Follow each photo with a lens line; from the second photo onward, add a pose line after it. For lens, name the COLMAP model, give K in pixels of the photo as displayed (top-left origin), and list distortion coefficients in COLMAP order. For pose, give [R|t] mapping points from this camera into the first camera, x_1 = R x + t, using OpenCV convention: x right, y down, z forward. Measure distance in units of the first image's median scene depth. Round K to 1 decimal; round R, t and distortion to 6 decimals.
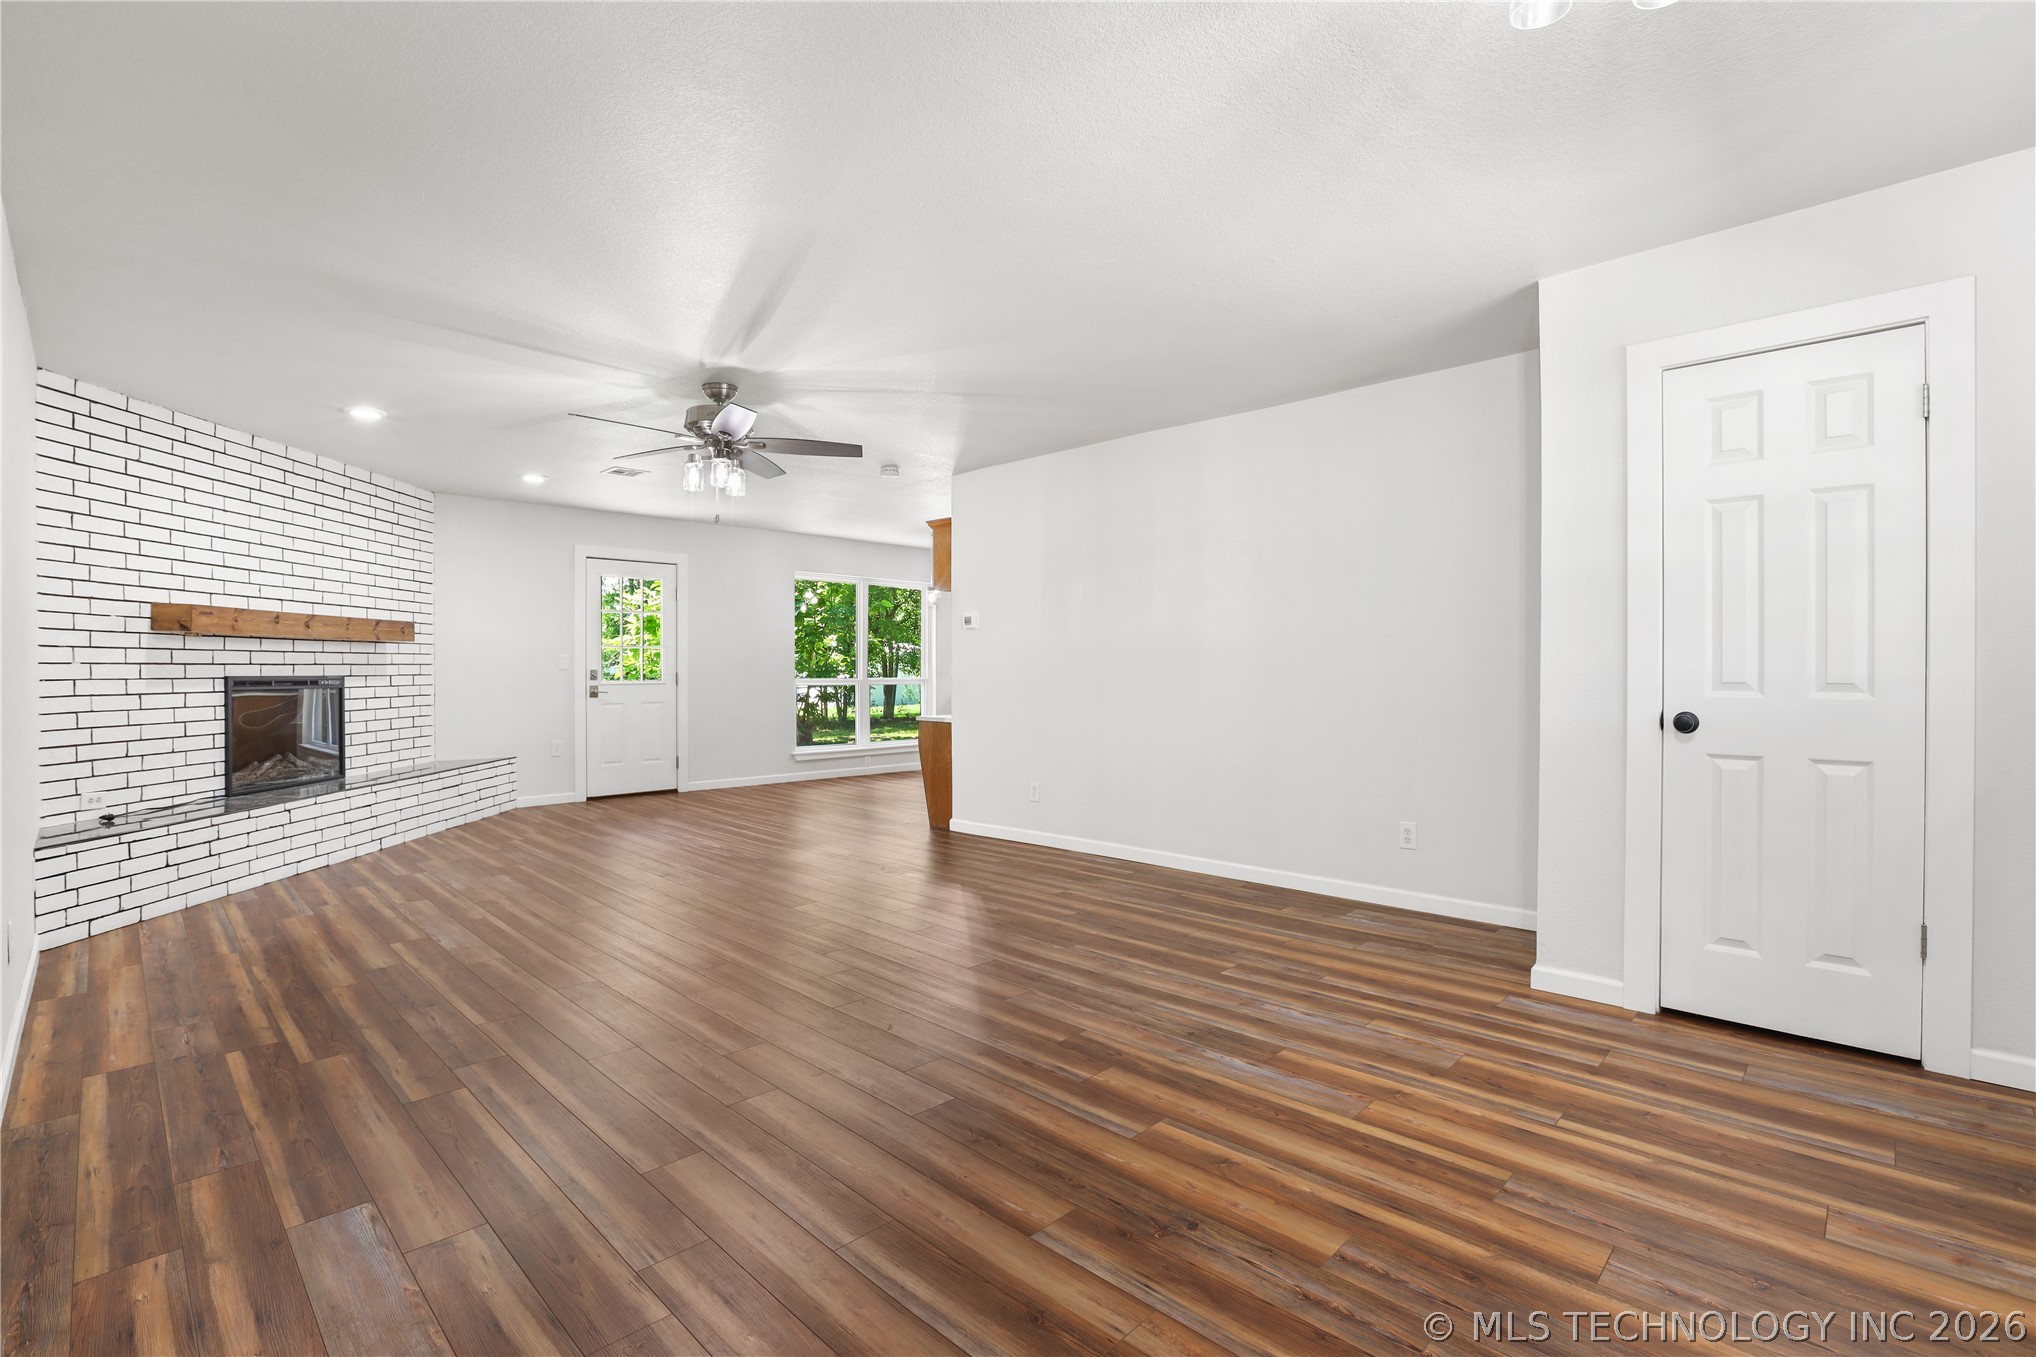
lens RADIAL K [[936.1, 0, 1017.9], [0, 936.1, 674.0], [0, 0, 1]] dist [-0.000655, -0.000091]
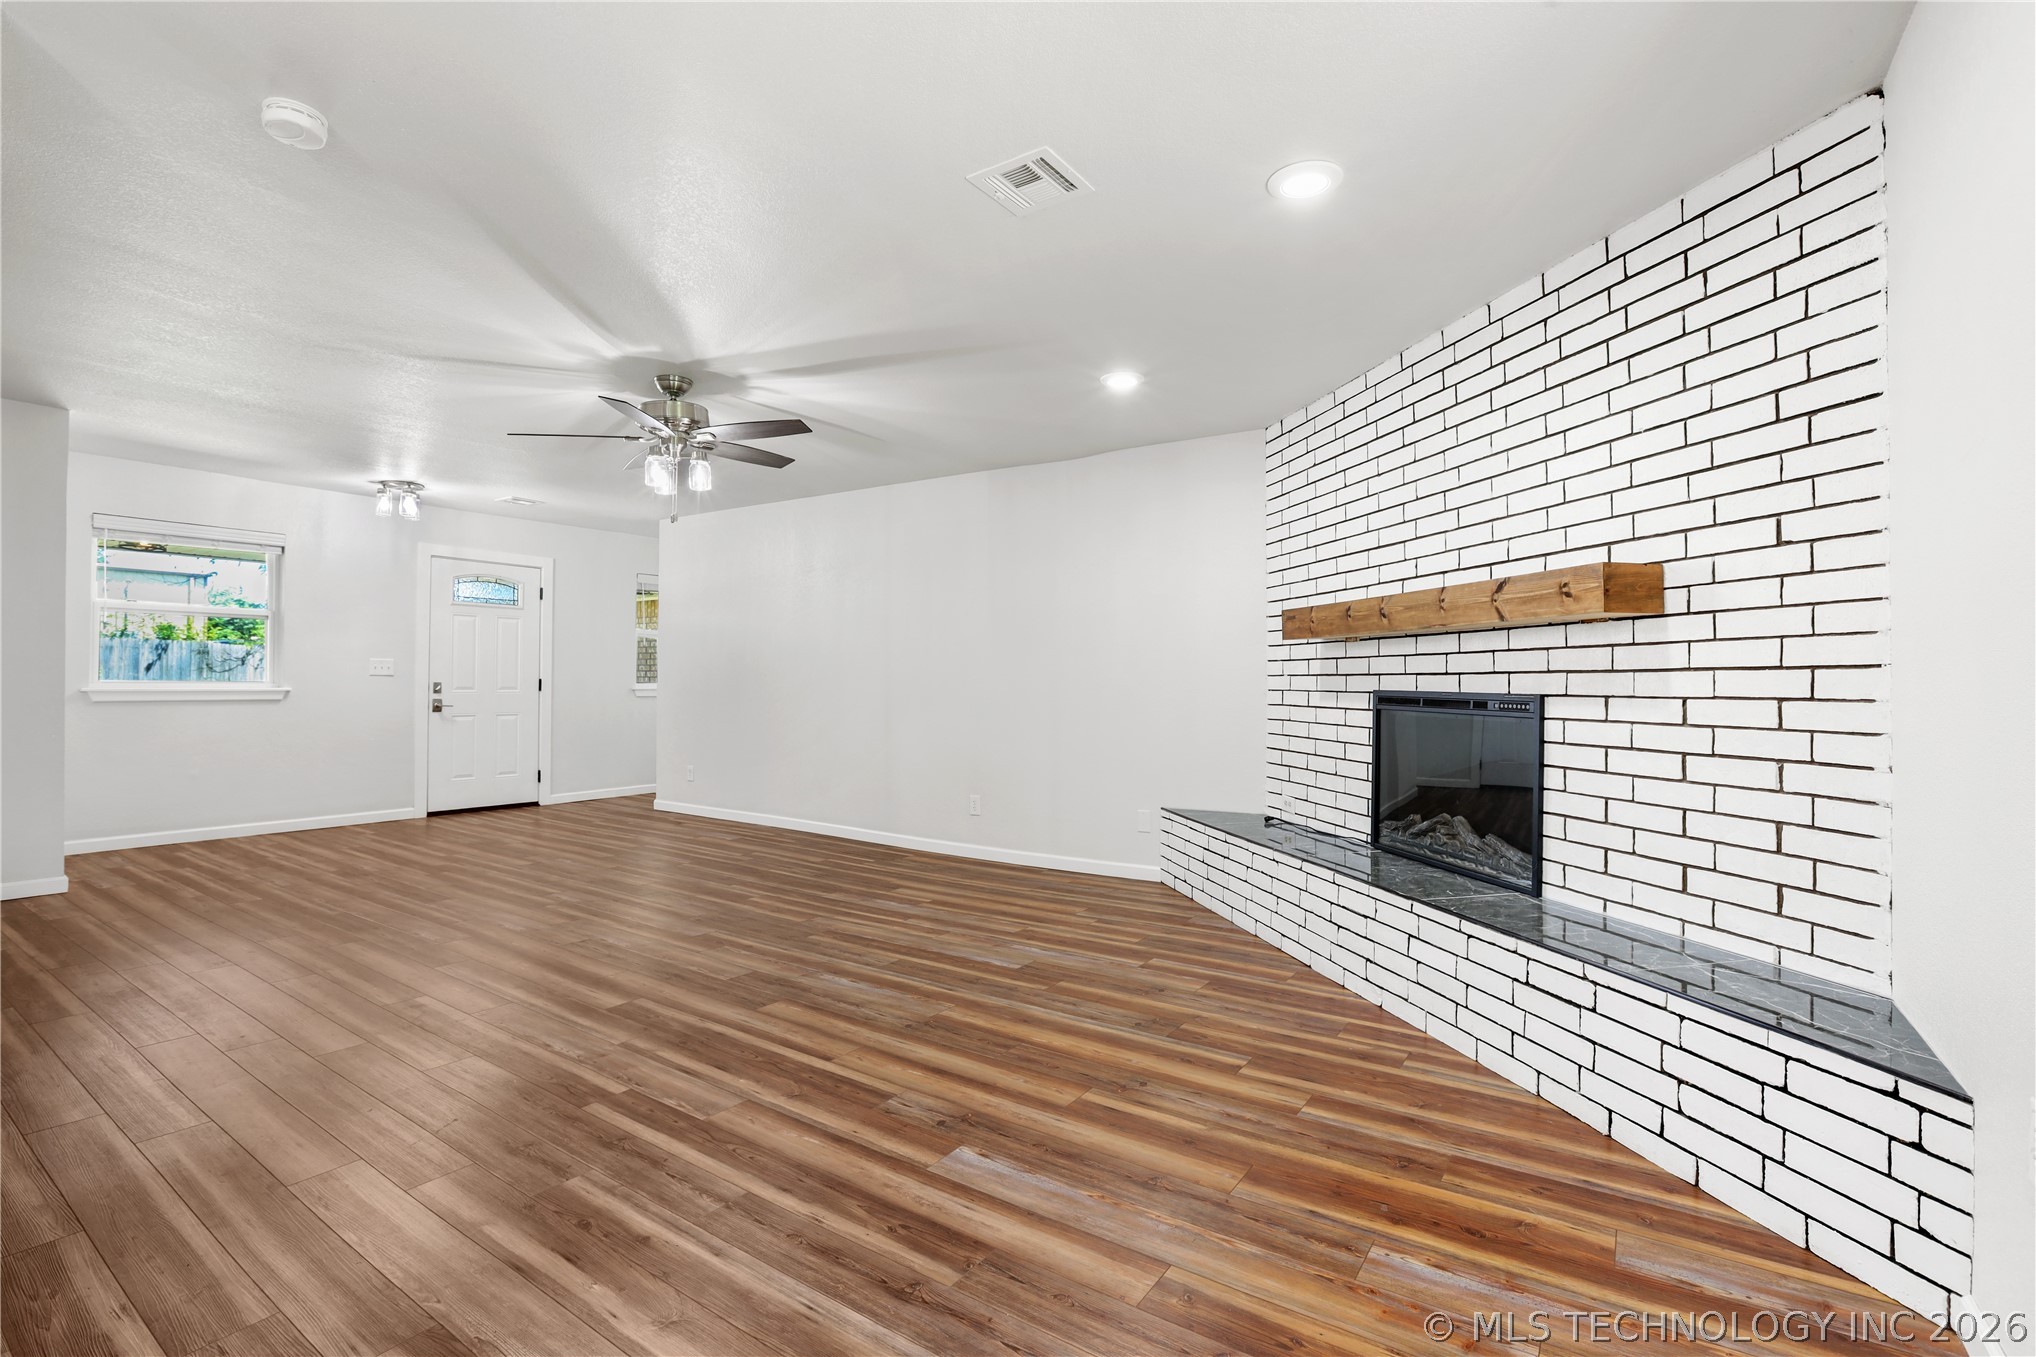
lens RADIAL K [[936.1, 0, 1021.7], [0, 936.1, 680.7], [0, 0, 1]] dist [-0.000655, -0.000091]
pose [[-0.981888, -0.009218, -0.189239, -0.381921], [-0.010266, 0.999937, 0.004561, -0.005398], [0.189185, 0.006421, -0.981921, 1.565762]]
